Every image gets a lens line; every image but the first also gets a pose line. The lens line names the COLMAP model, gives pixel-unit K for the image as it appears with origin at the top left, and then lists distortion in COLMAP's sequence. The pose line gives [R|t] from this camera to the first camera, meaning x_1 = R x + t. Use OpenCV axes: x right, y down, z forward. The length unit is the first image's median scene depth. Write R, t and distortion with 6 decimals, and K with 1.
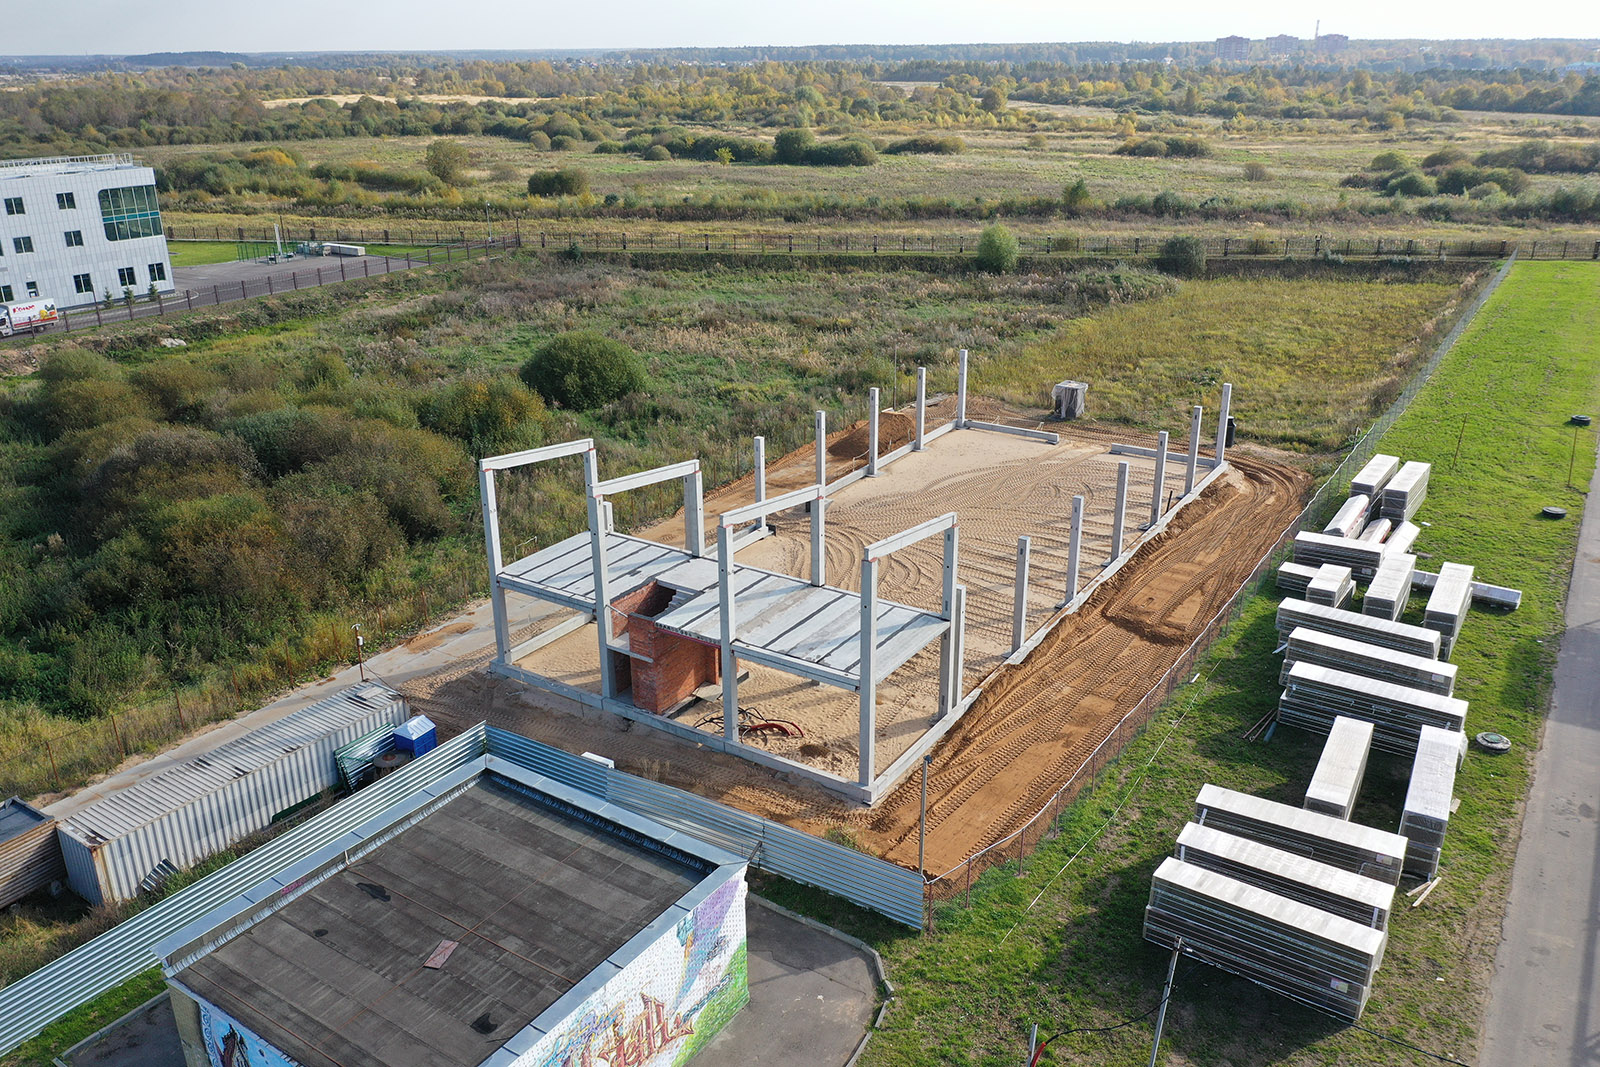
lens RADIAL K [[1256.8, 0, 800.0], [0, 1256.8, 533.5], [0, 0, 1]] dist [-0.006243, -0.003075]
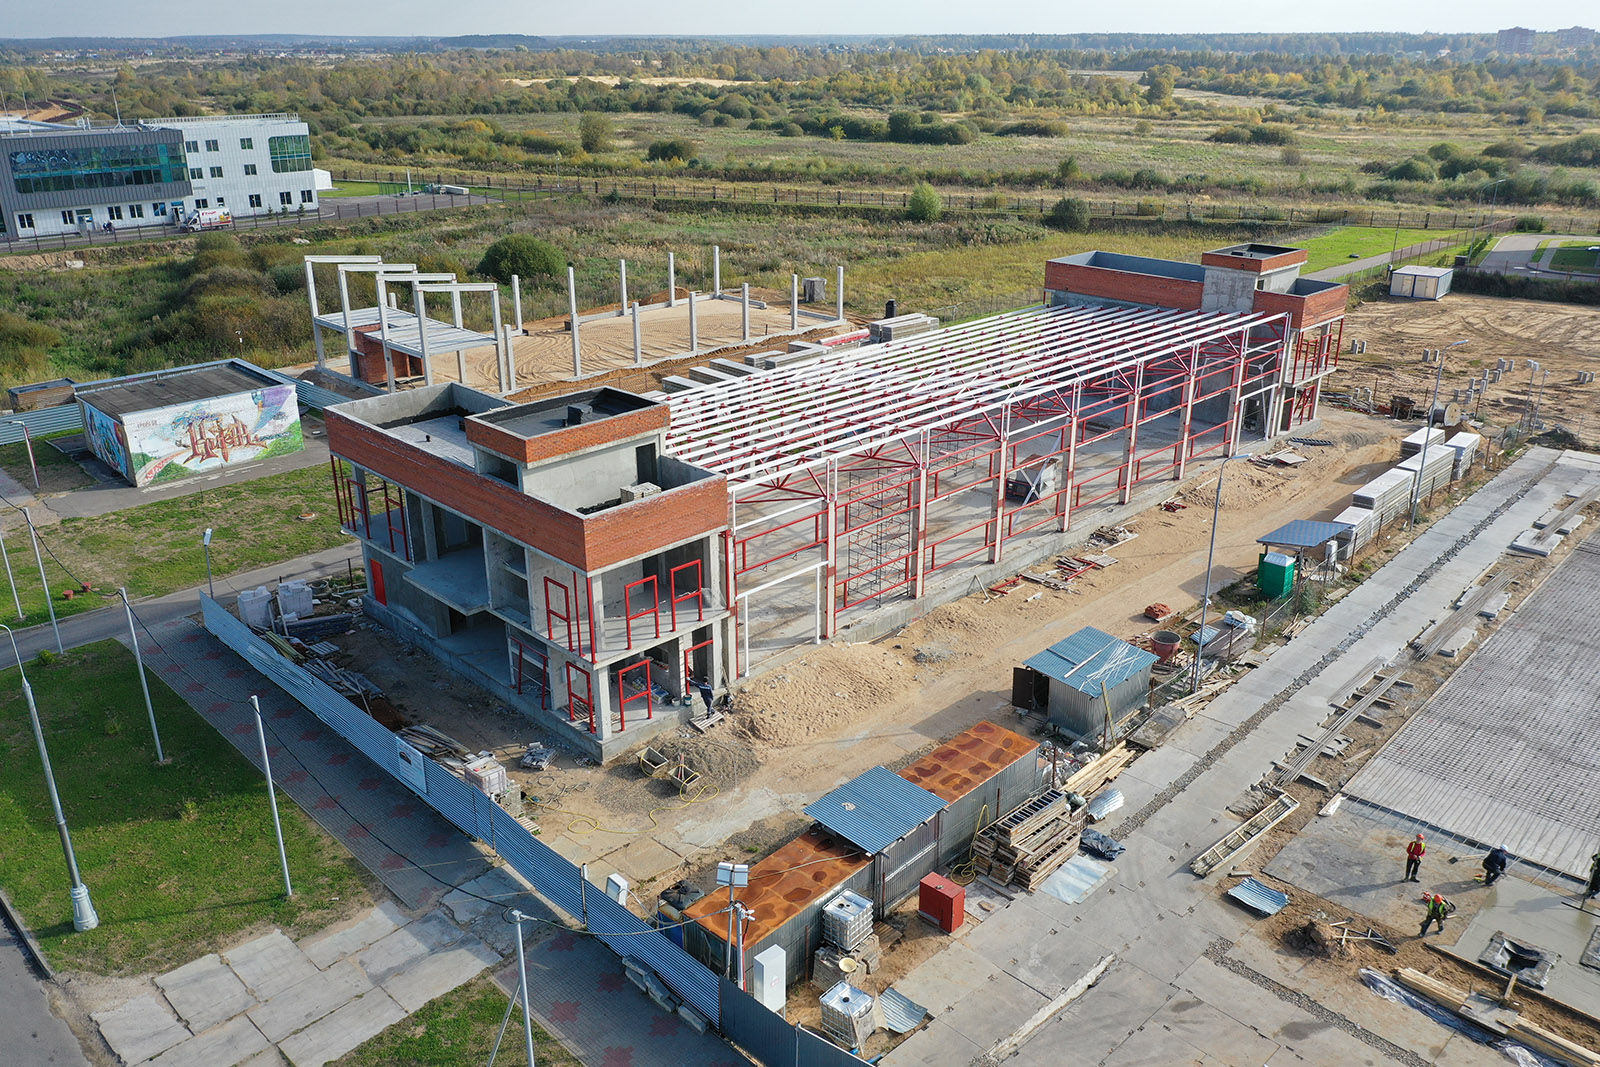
lens RADIAL K [[1256.8, 0, 800.0], [0, 1256.8, 533.5], [0, 0, 1]] dist [-0.006243, -0.003075]
pose [[0.977725, 0.083488, -0.192570, 0.184029], [-0.081635, 0.996508, 0.017552, 0.055418], [0.193362, -0.001440, 0.981126, -0.158728]]
